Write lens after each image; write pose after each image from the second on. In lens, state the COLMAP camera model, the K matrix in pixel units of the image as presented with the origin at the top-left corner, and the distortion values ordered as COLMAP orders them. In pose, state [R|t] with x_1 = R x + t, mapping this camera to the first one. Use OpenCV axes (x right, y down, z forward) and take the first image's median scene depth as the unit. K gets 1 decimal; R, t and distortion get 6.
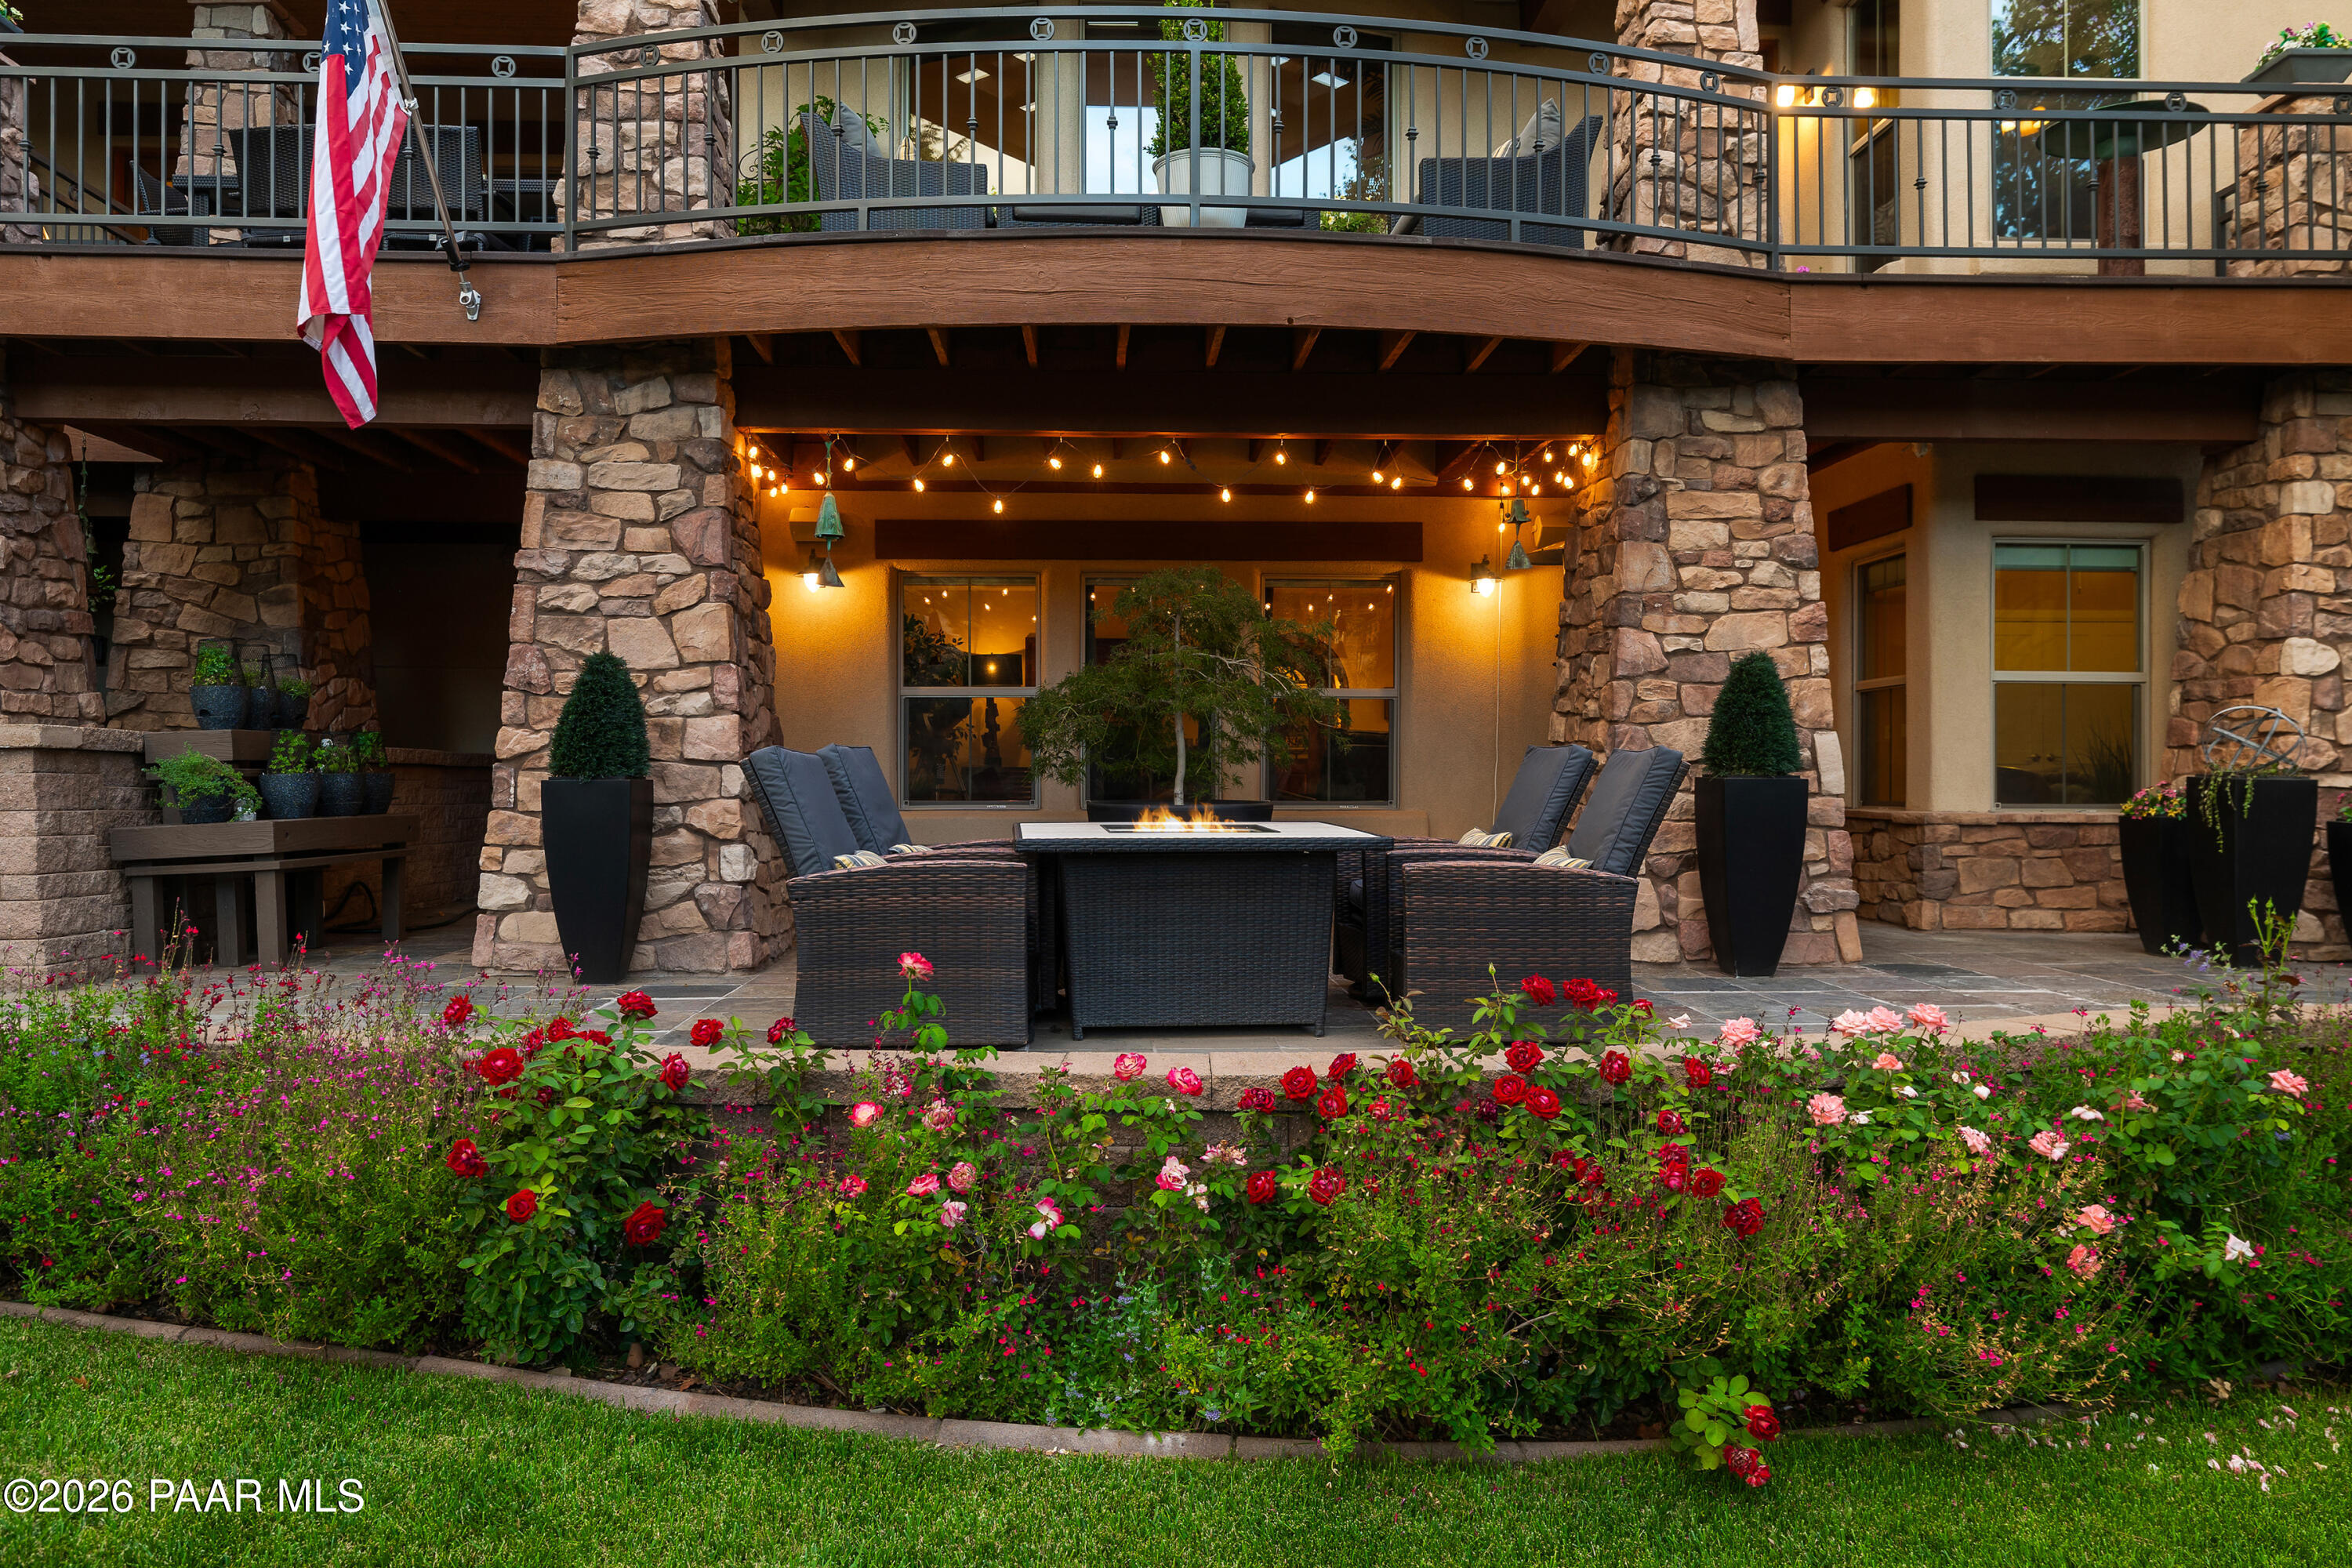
lens RADIAL K [[1704.3, 0, 1177.1], [0, 1704.3, 774.5], [0, 0, 1]] dist [-0.005567, -0.002312]
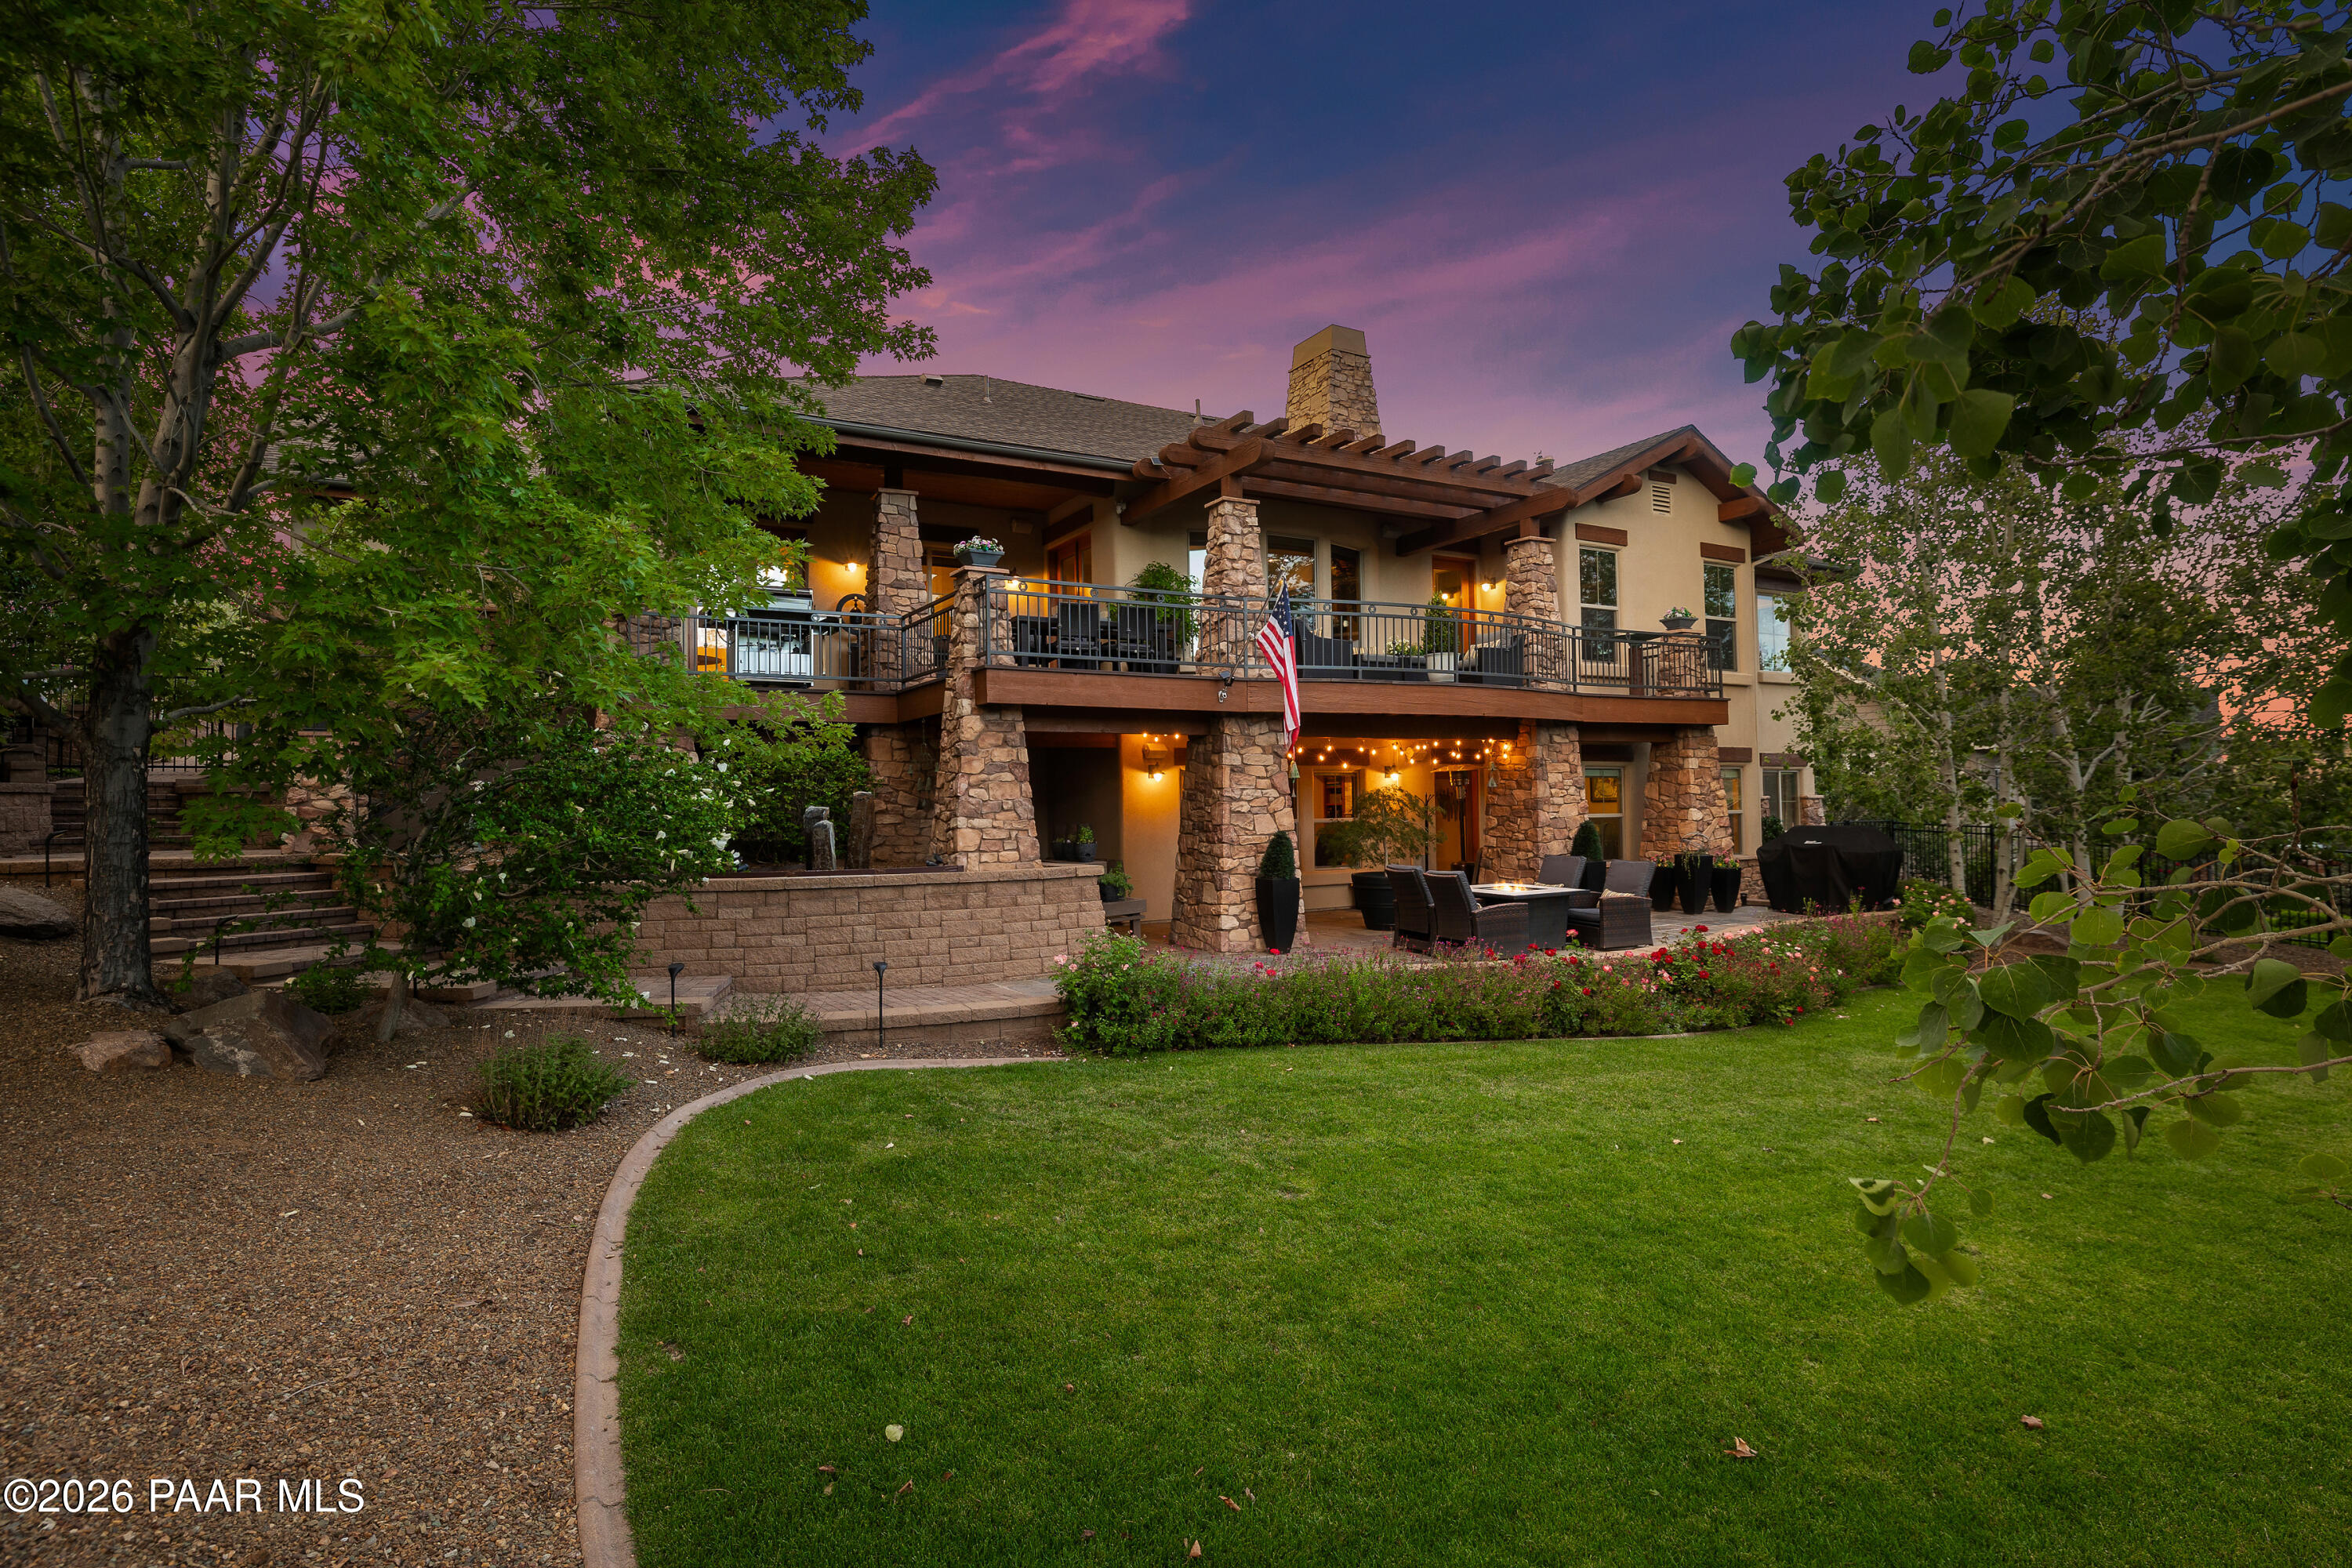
lens RADIAL K [[1222.6, 0, 1175.6], [0, 1222.6, 791.3], [0, 0, 1]] dist [0.000144, 0.000015]
pose [[0.888958, -0.010024, 0.457880, -1.263553], [0.014427, 0.999877, -0.006121, -0.114733], [-0.457762, 0.012047, 0.888993, -0.593895]]
